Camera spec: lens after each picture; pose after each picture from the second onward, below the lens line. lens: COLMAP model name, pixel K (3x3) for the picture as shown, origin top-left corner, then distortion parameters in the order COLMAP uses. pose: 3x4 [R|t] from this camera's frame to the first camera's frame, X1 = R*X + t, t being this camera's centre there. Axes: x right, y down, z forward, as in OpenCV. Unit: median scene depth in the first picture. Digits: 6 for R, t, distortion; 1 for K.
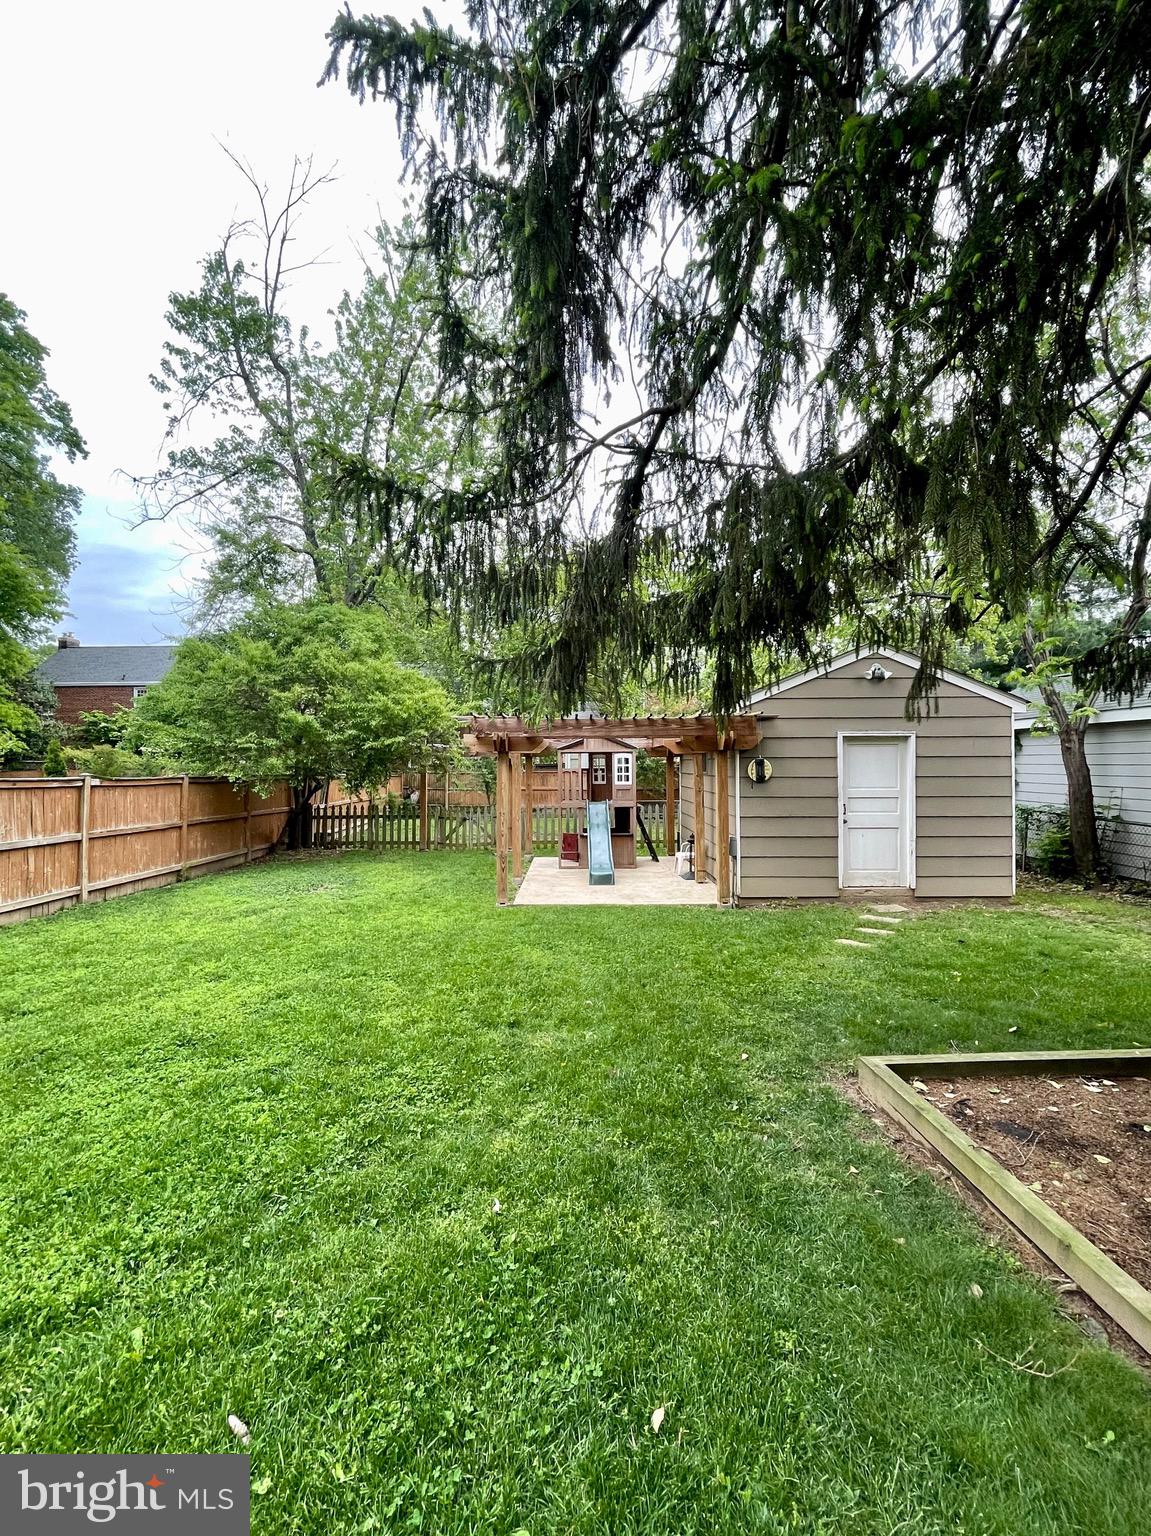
lens RADIAL K [[672.2, 0, 576.2], [0, 672.2, 772.5], [0, 0, 1]] dist [-0.014143, -0.000848]
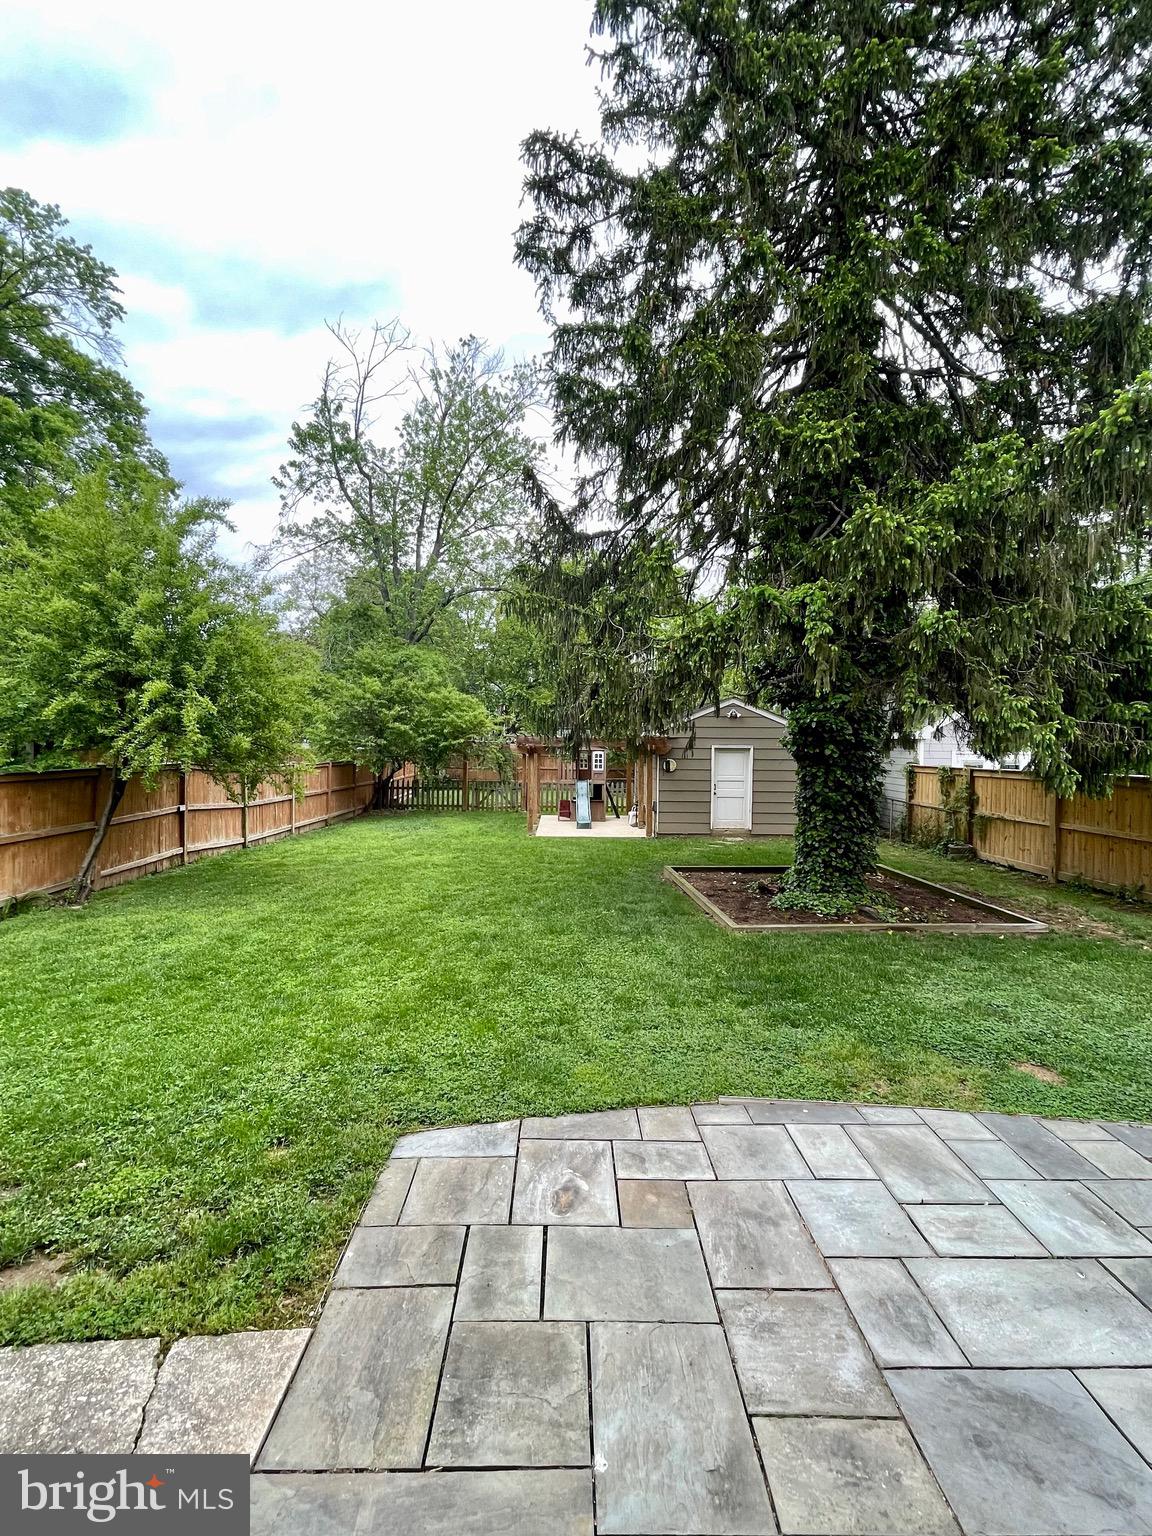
lens RADIAL K [[672.2, 0, 572.6], [0, 672.2, 760.7], [0, 0, 1]] dist [-0.014143, -0.000848]
pose [[0.999805, 0.012613, 0.015227, -0.015229], [-0.012925, 0.999706, 0.020520, -0.034073], [-0.014963, -0.020713, 0.999673, -0.566928]]
